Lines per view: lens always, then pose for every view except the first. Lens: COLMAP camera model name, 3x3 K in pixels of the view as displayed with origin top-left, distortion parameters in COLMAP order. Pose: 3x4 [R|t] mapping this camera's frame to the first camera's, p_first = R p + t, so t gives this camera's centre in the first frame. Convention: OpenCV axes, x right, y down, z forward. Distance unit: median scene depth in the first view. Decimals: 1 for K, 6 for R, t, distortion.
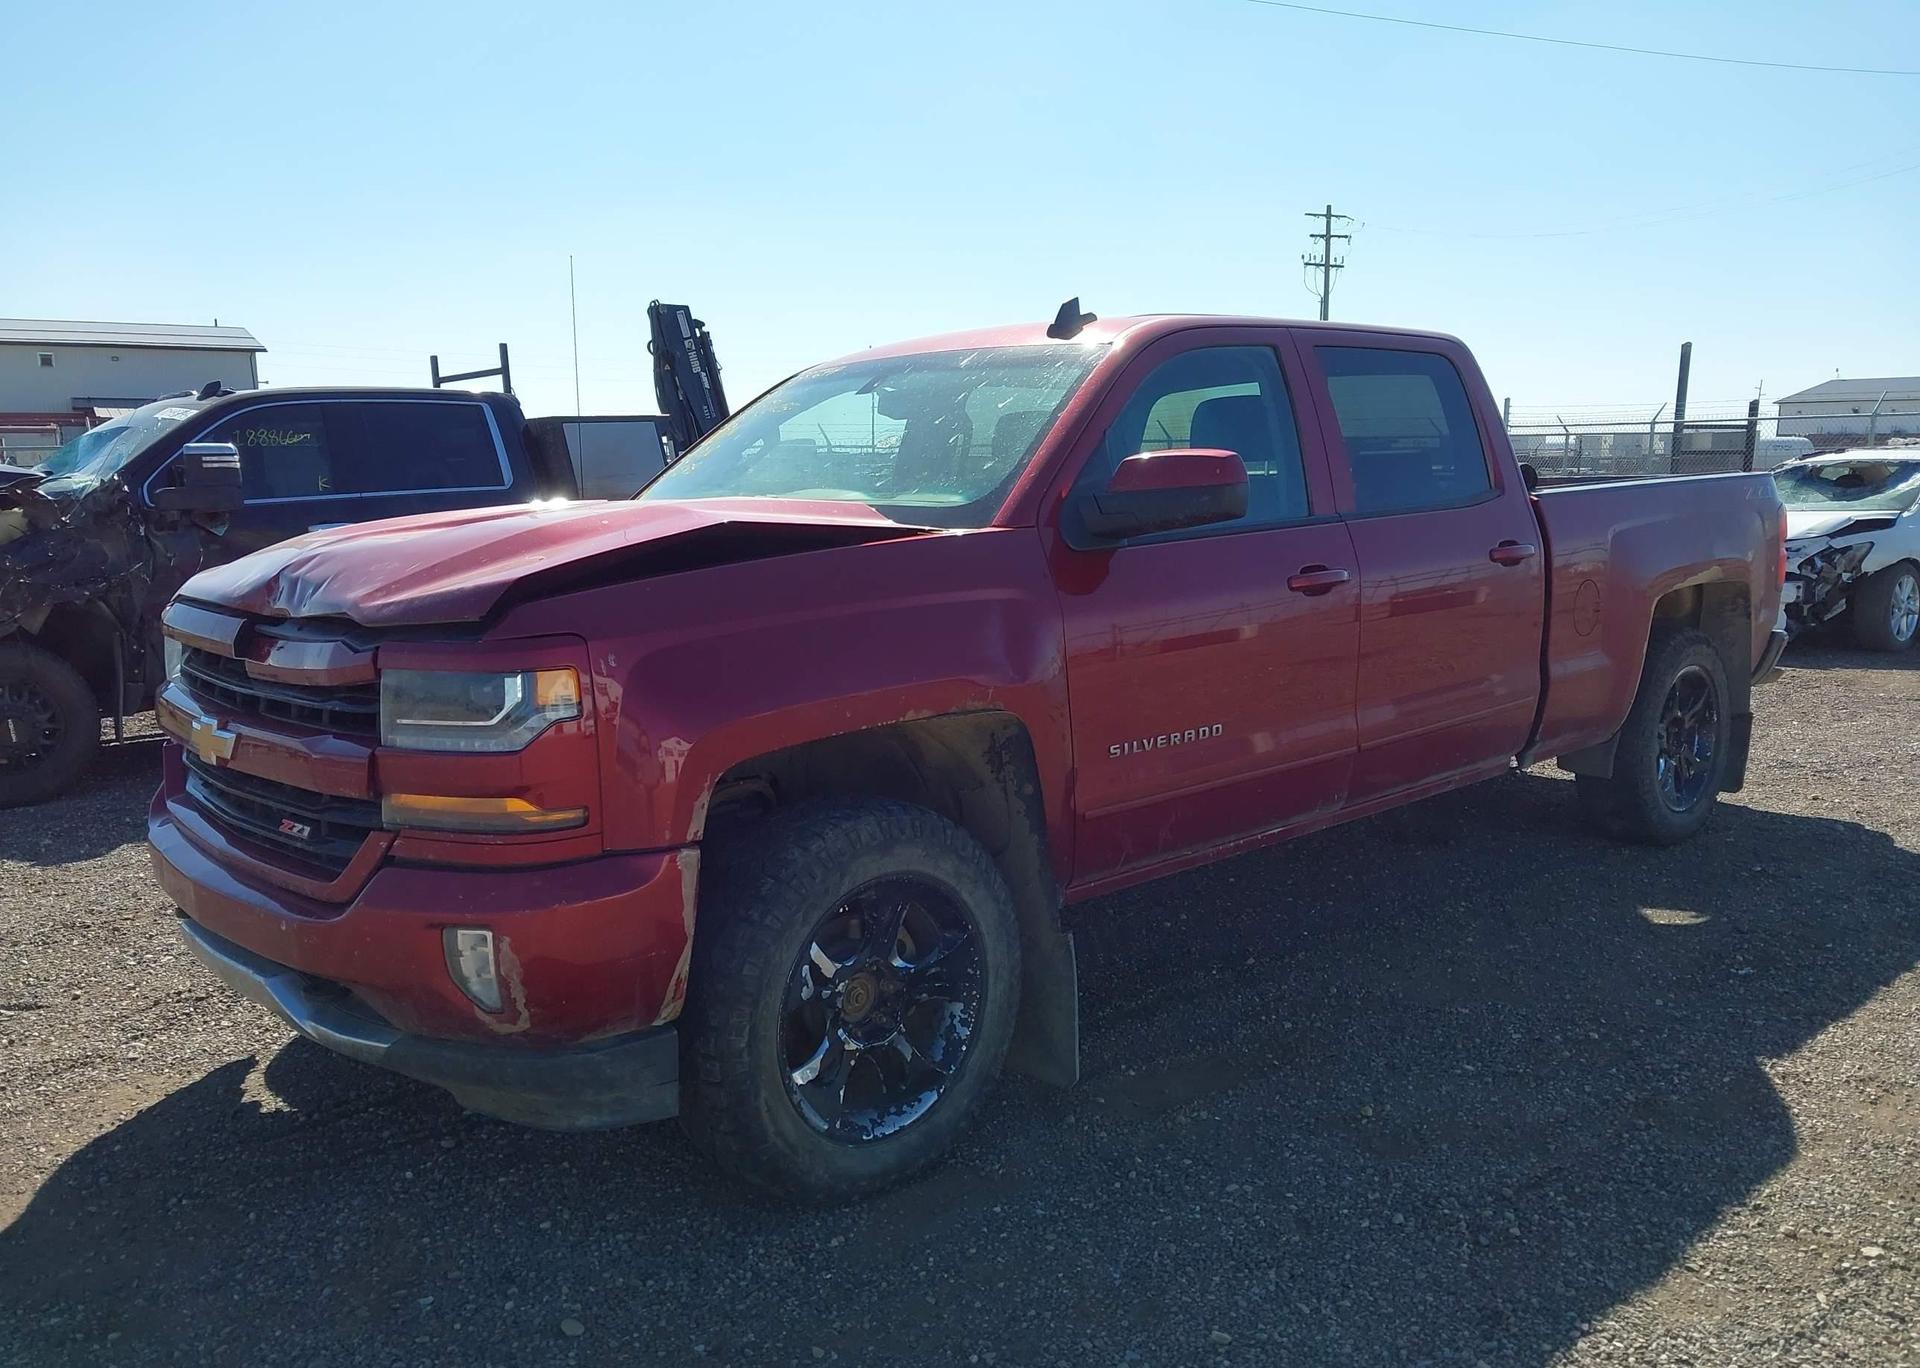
lens RADIAL K [[1533.5, 0, 954.6], [0, 1533.5, 674.3], [0, 0, 1]] dist [0.066078, -0.095392]
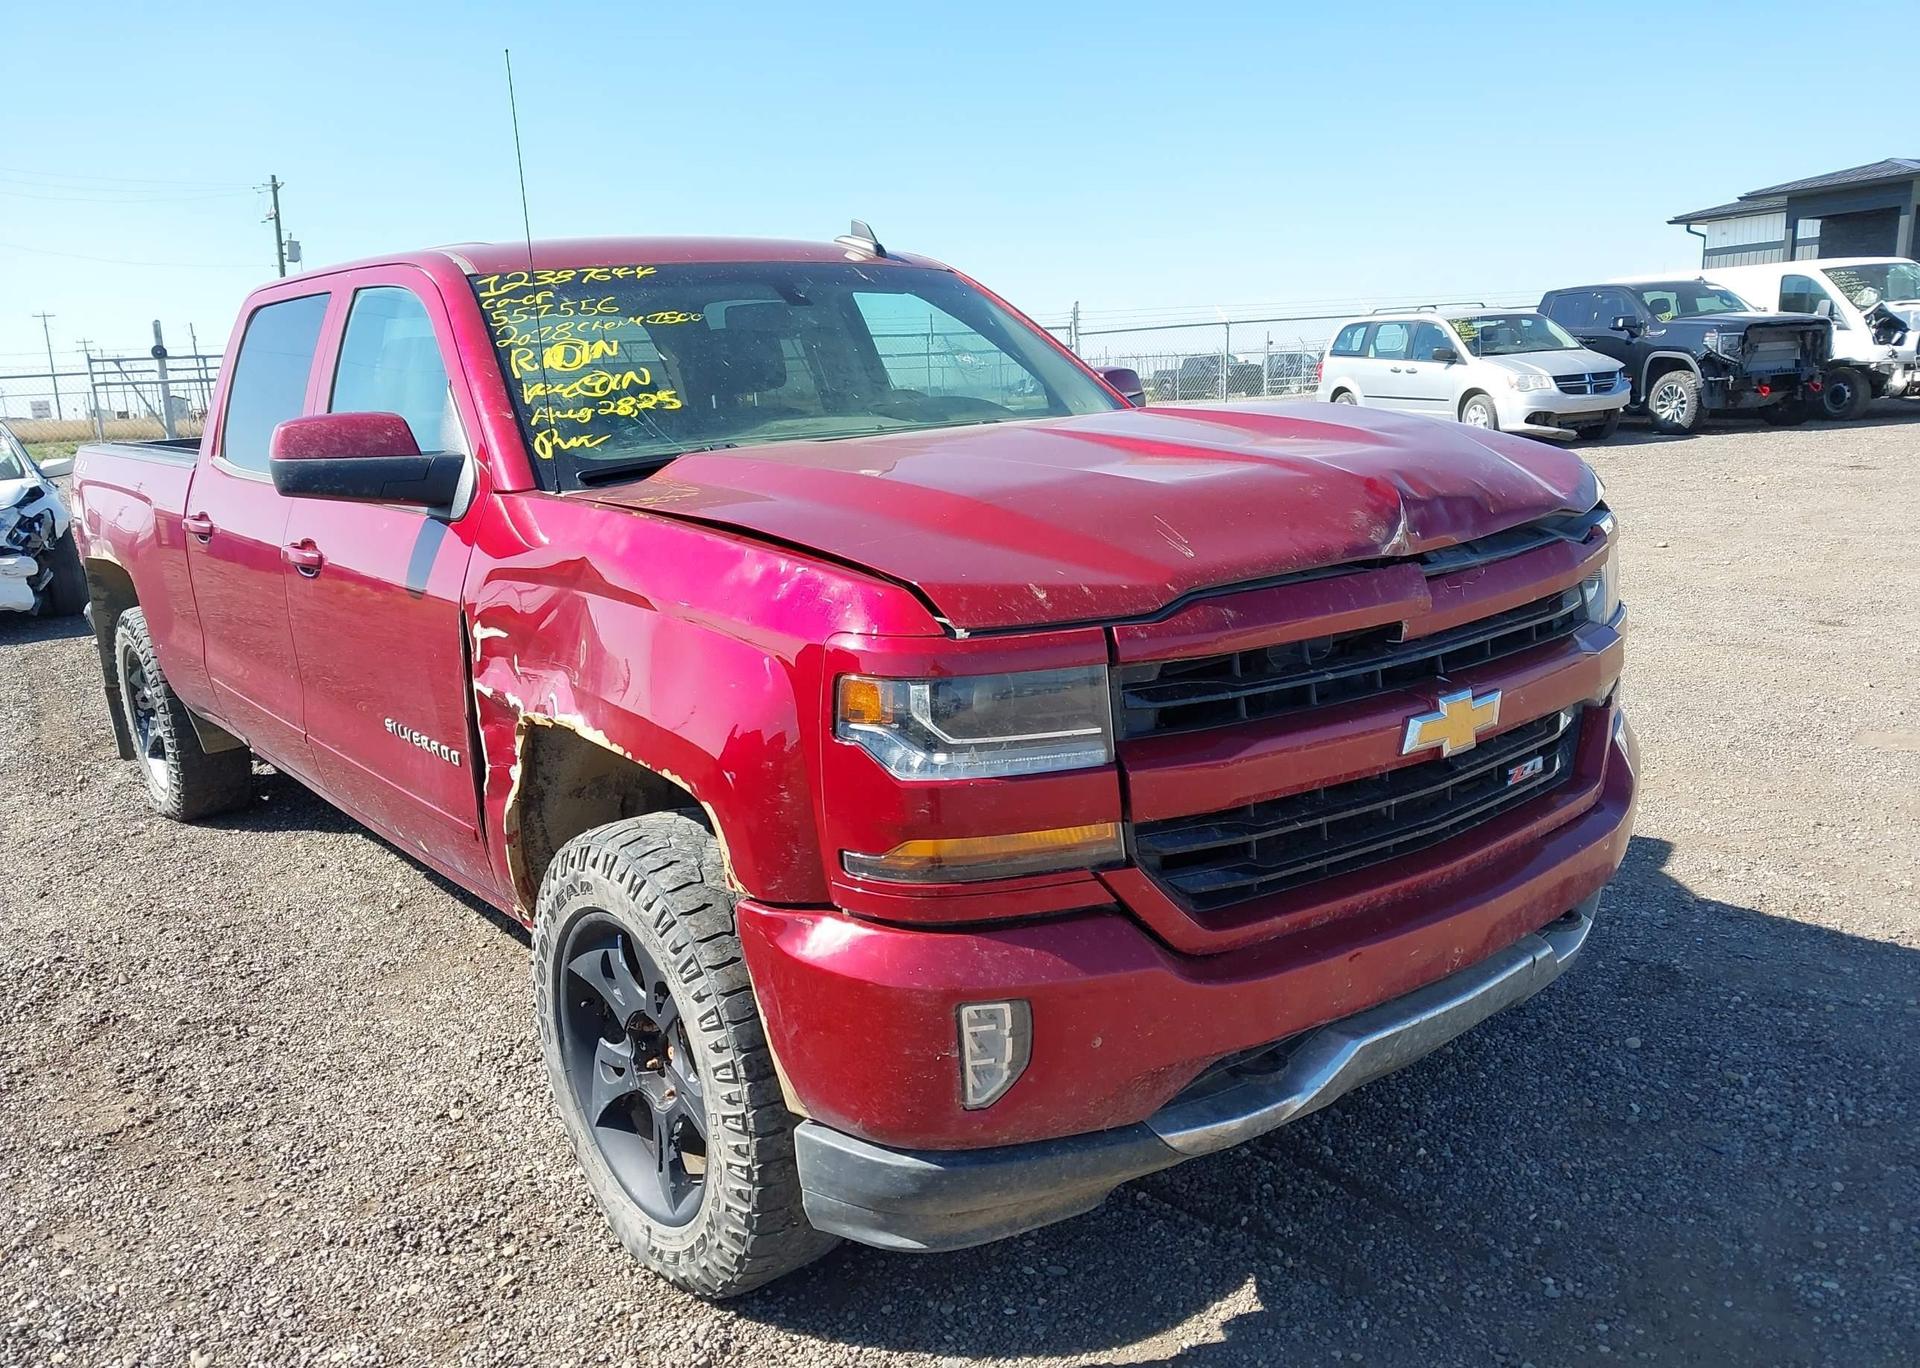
lens RADIAL K [[1533.5, 0, 953.2], [0, 1533.5, 688.7], [0, 0, 1]] dist [0.066078, -0.095392]
pose [[0.054725, -0.194027, 0.979469, -1.160619], [0.183049, 0.966264, 0.181183, -0.147077], [-0.981579, 0.169376, 0.088395, 1.104002]]
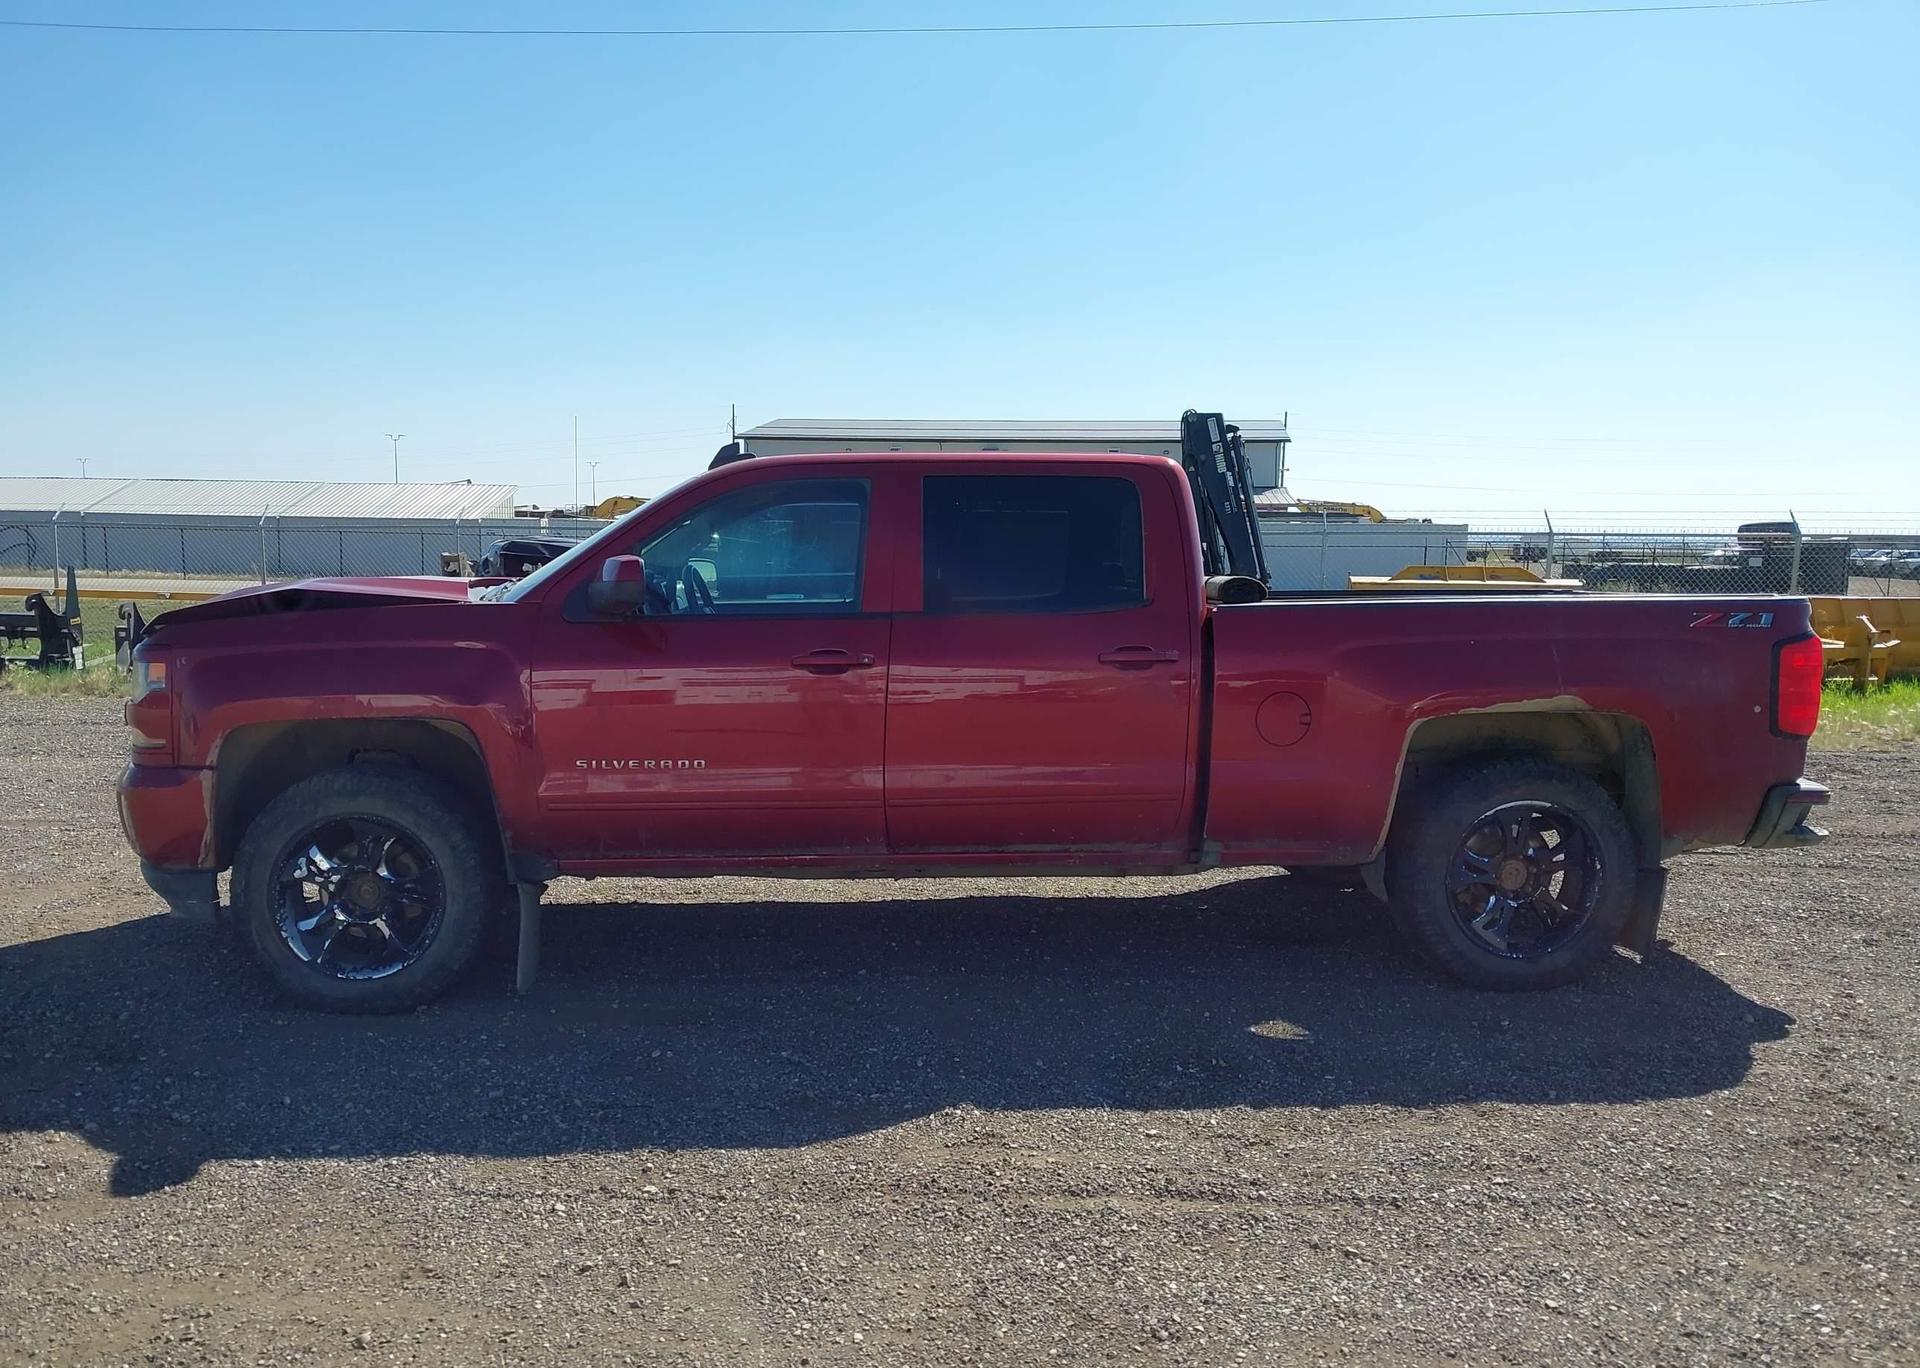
lens RADIAL K [[1533.5, 0, 962.2], [0, 1533.5, 698.4], [0, 0, 1]] dist [0.066078, -0.095392]
pose [[0.781764, 0.085577, -0.617674, 1.325651], [-0.108857, 0.994057, -0.000052, -0.052304], [0.613999, 0.067279, 0.786434, 0.104028]]
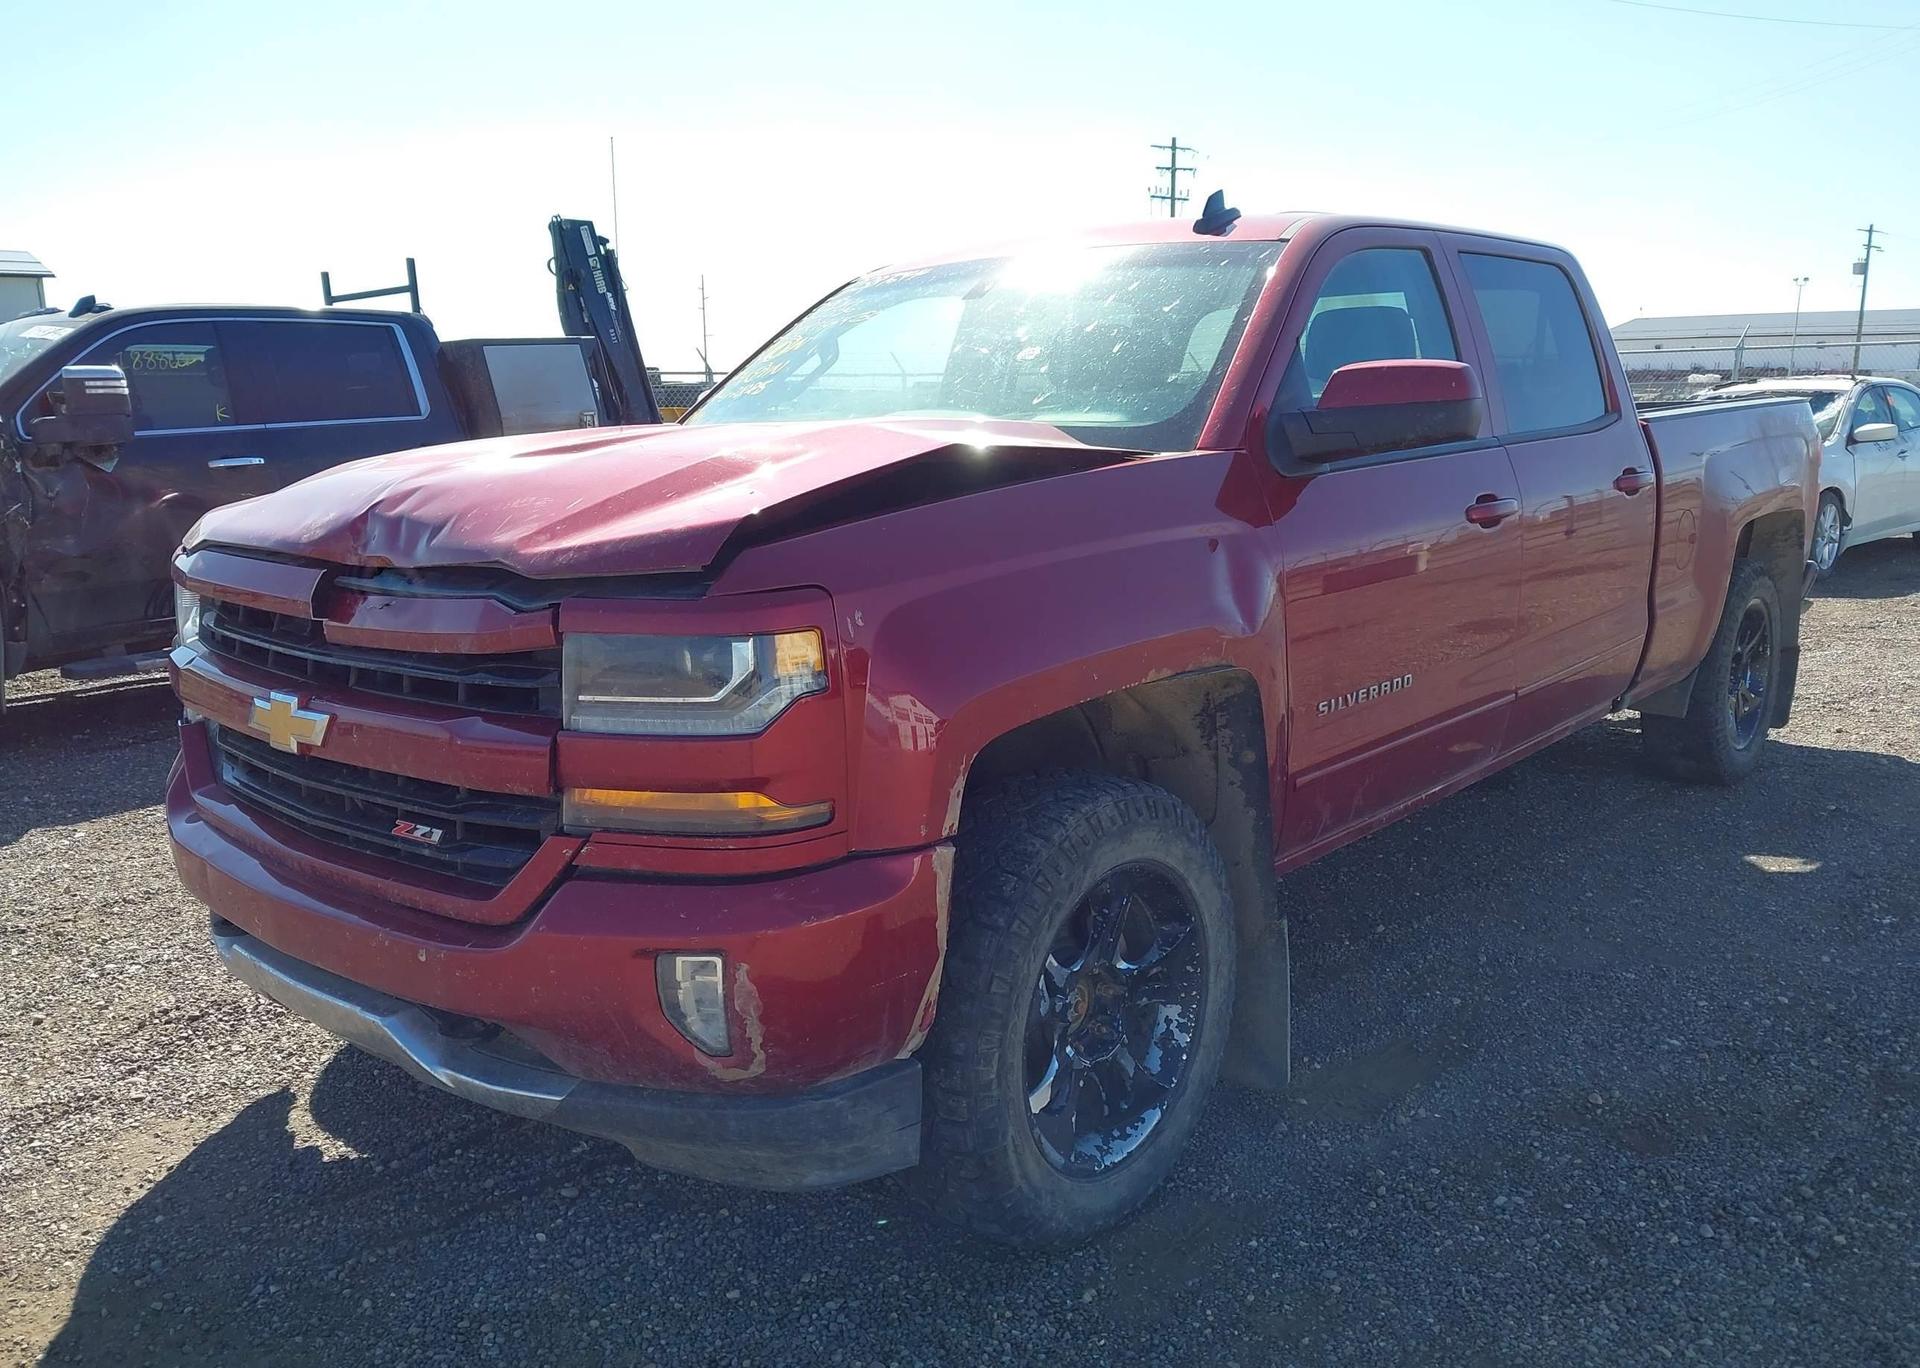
lens RADIAL K [[1533.5, 0, 954.5], [0, 1533.5, 686.3], [0, 0, 1]] dist [0.066078, -0.095392]
pose [[0.994258, -0.019821, 0.105162, -0.207213], [0.014752, 0.998702, 0.048755, -0.009314], [-0.105992, -0.046924, 0.993259, 0.158984]]
